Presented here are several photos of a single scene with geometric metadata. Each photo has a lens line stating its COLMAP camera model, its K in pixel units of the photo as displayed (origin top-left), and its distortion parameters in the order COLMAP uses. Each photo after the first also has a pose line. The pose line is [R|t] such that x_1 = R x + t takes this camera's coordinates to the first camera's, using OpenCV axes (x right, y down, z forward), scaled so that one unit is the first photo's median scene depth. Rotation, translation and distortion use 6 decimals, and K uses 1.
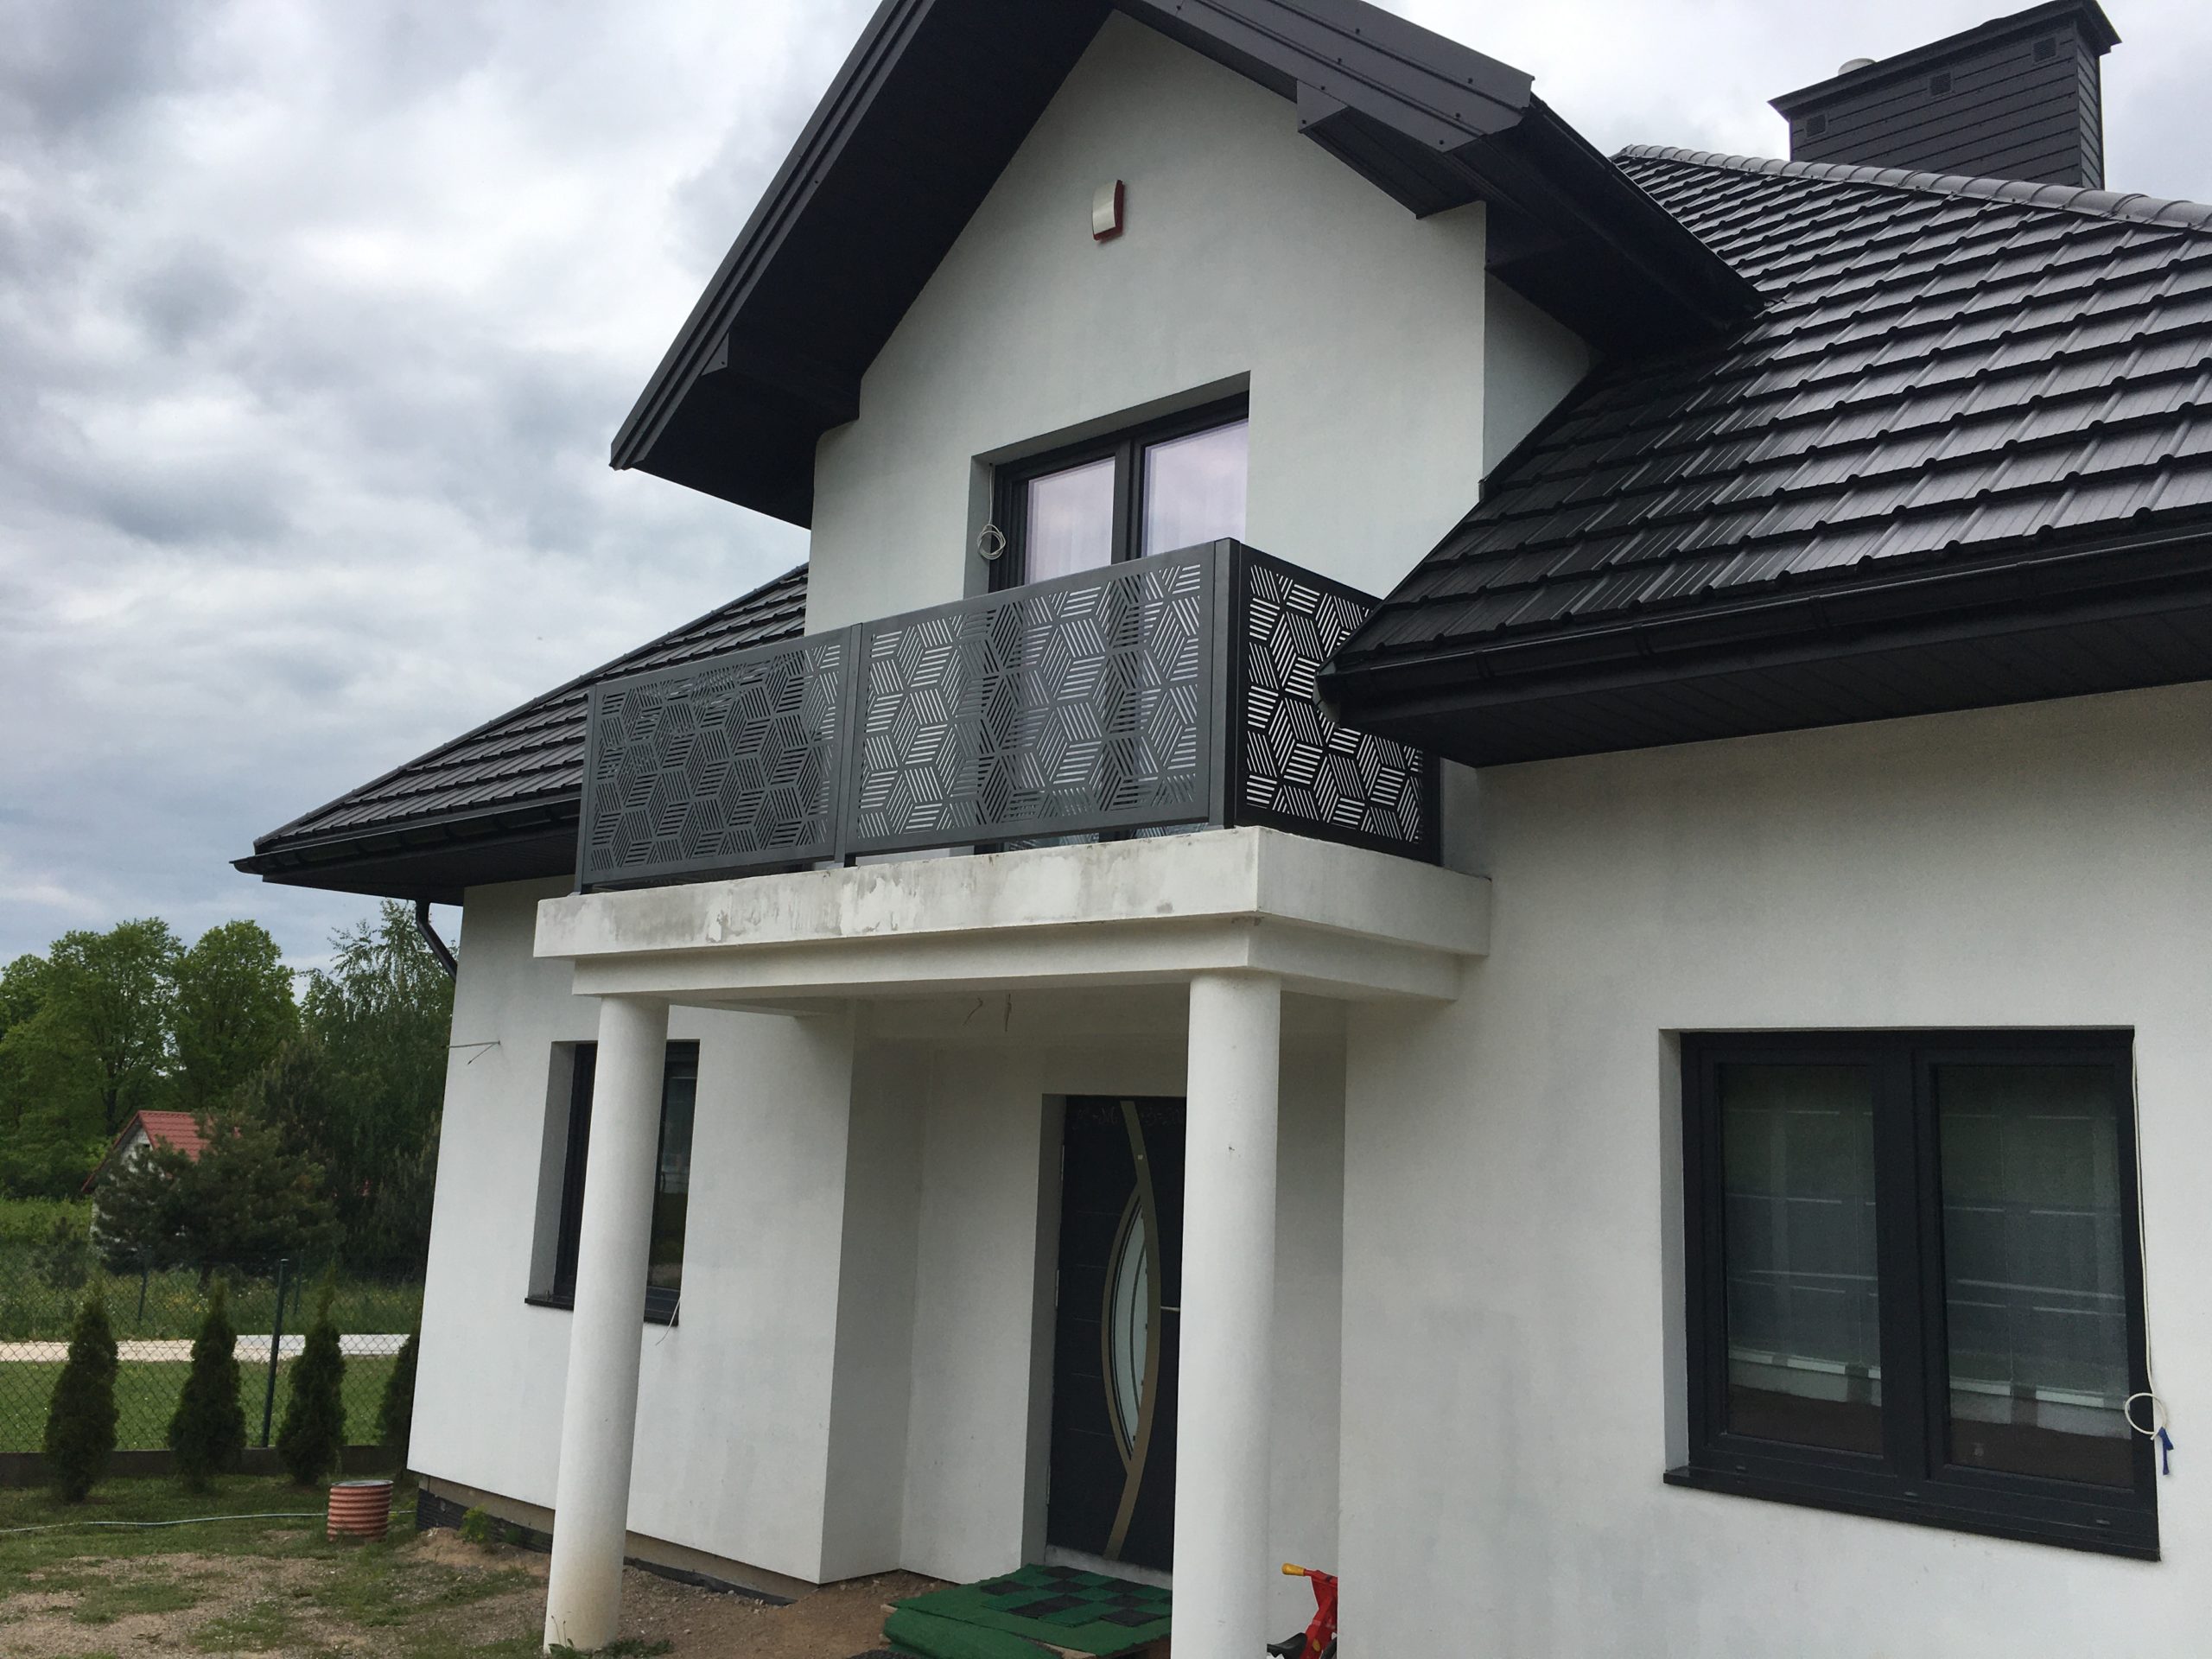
lens RADIAL K [[1872.5, 0, 1118.5], [0, 1872.5, 842.5], [0, 0, 1]] dist [0.079832, -0.100047]
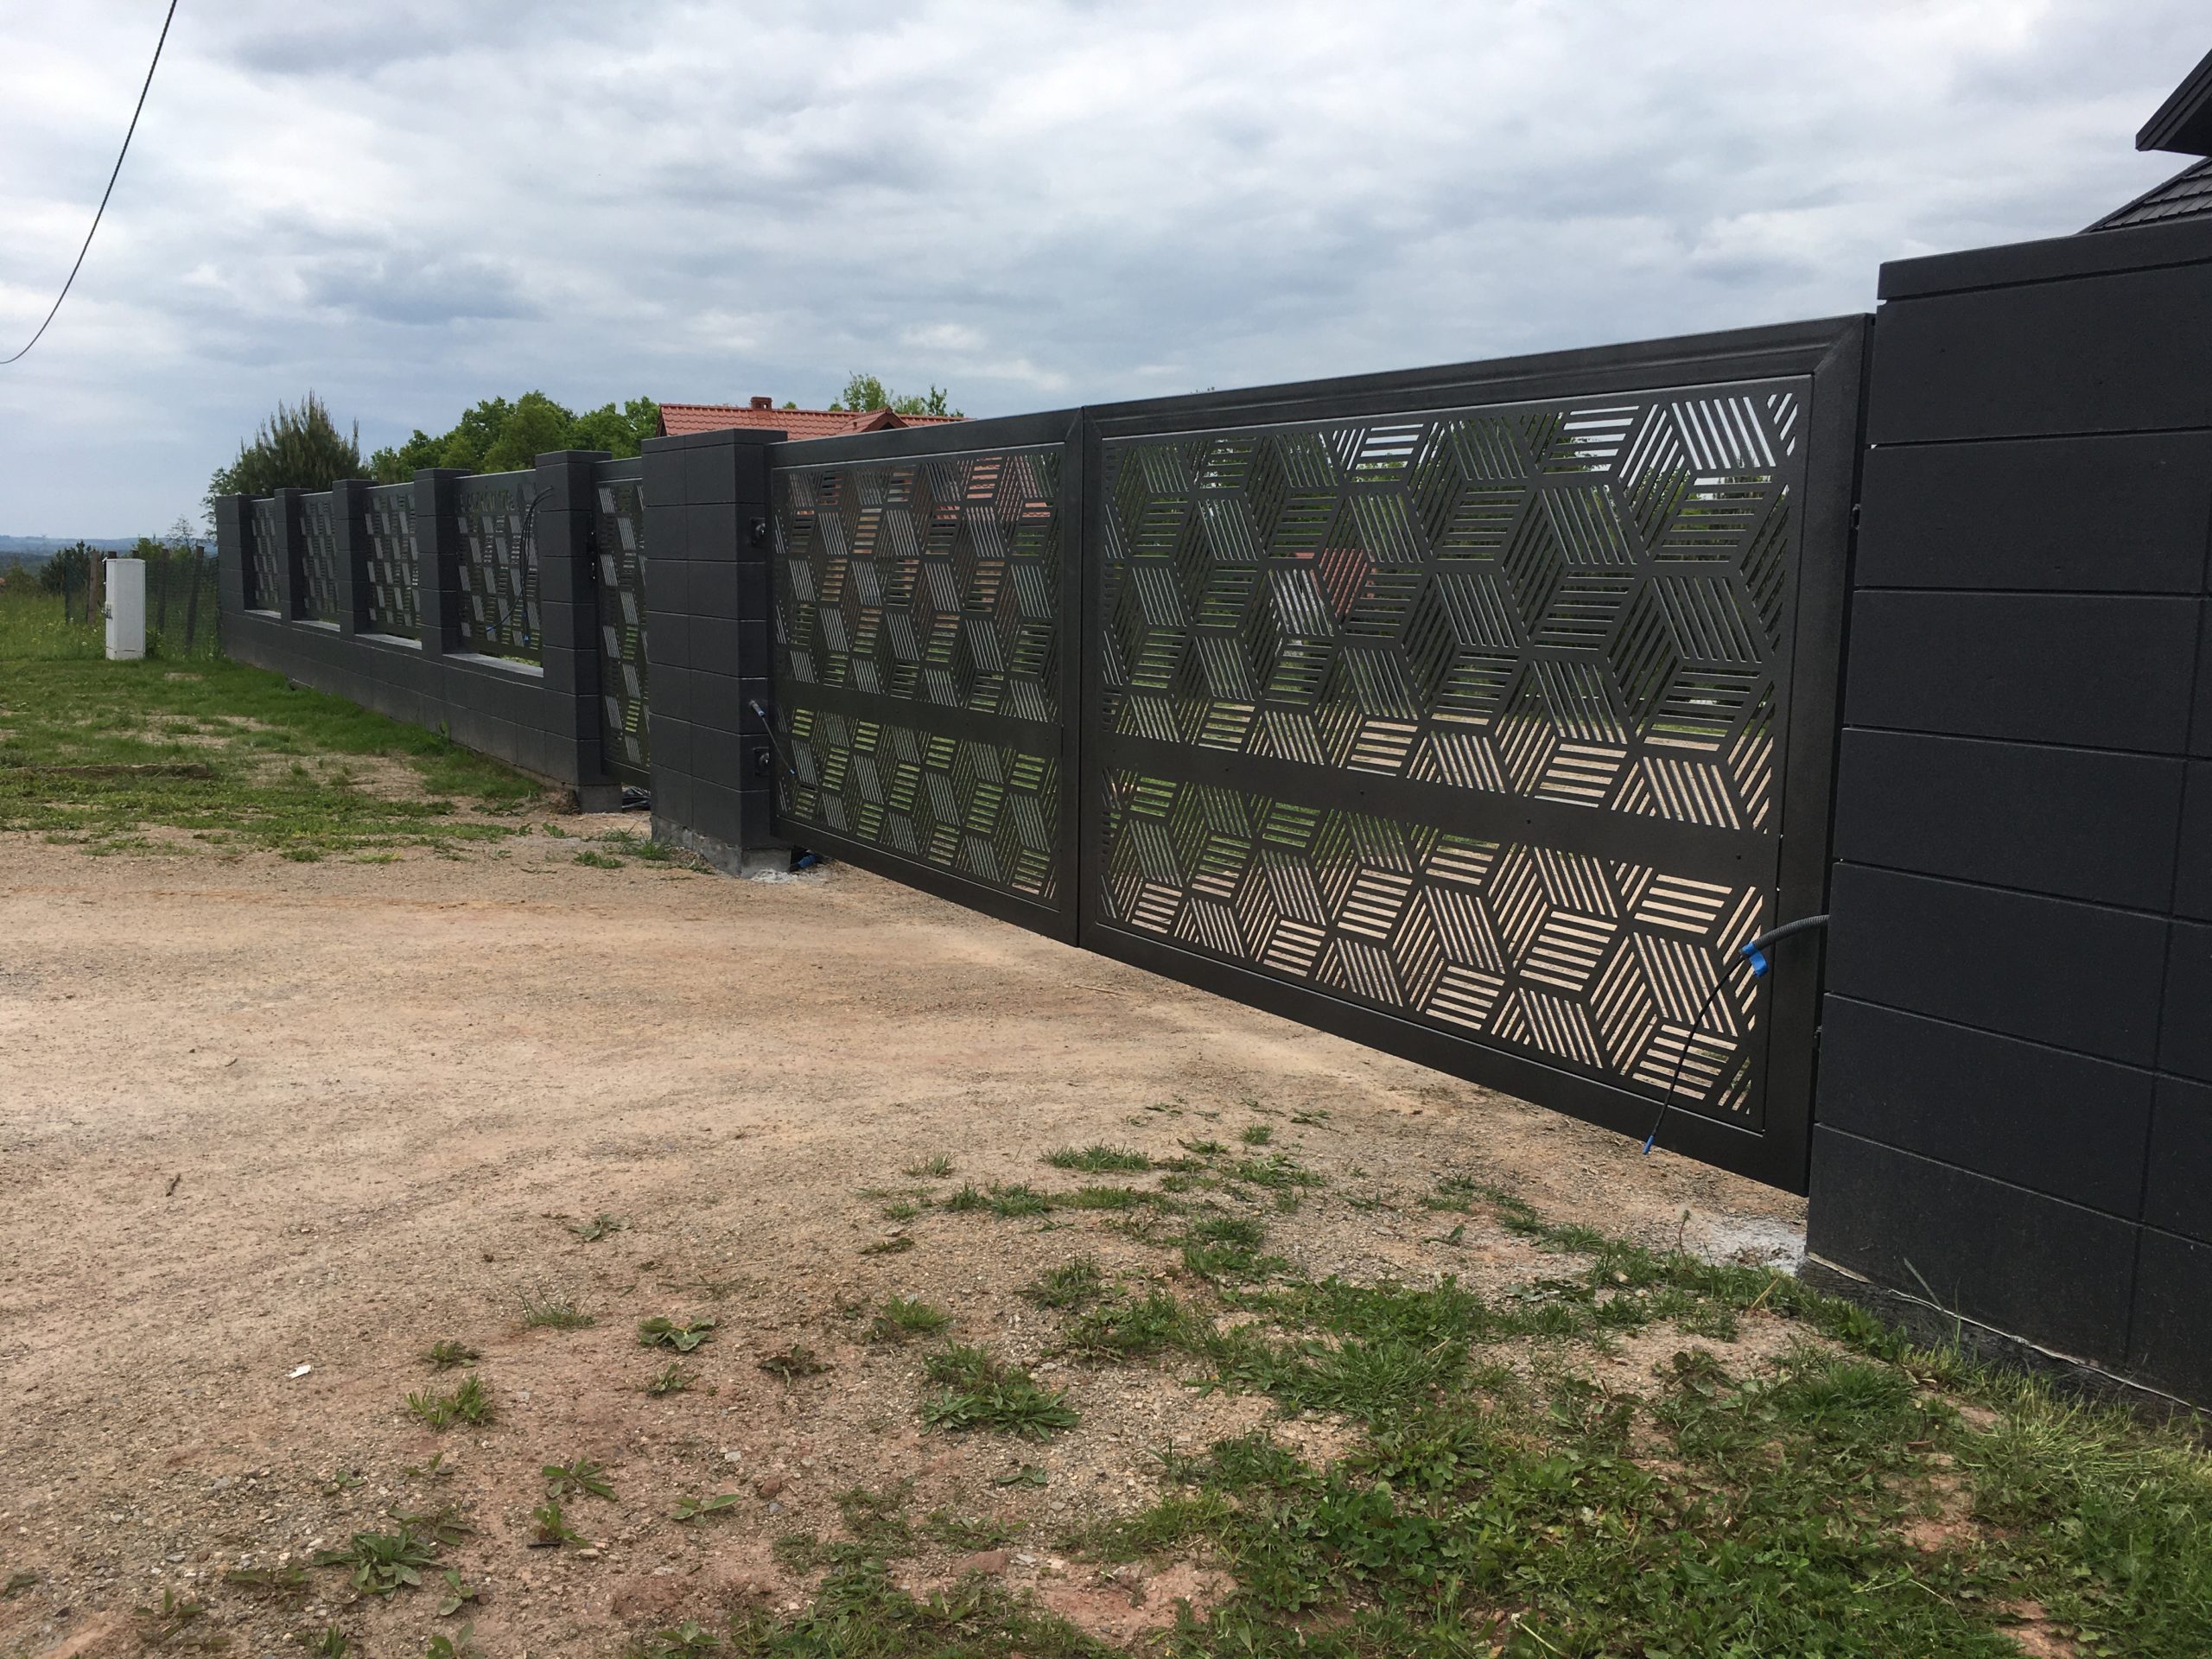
lens RADIAL K [[1872.5, 0, 1101.4], [0, 1872.5, 840.4], [0, 0, 1]] dist [0.079832, -0.100047]
pose [[0.889814, 0.040495, -0.454524, -0.374180], [0.094104, 0.958361, 0.269609, -0.188076], [0.446515, -0.282674, 0.848952, -1.497974]]
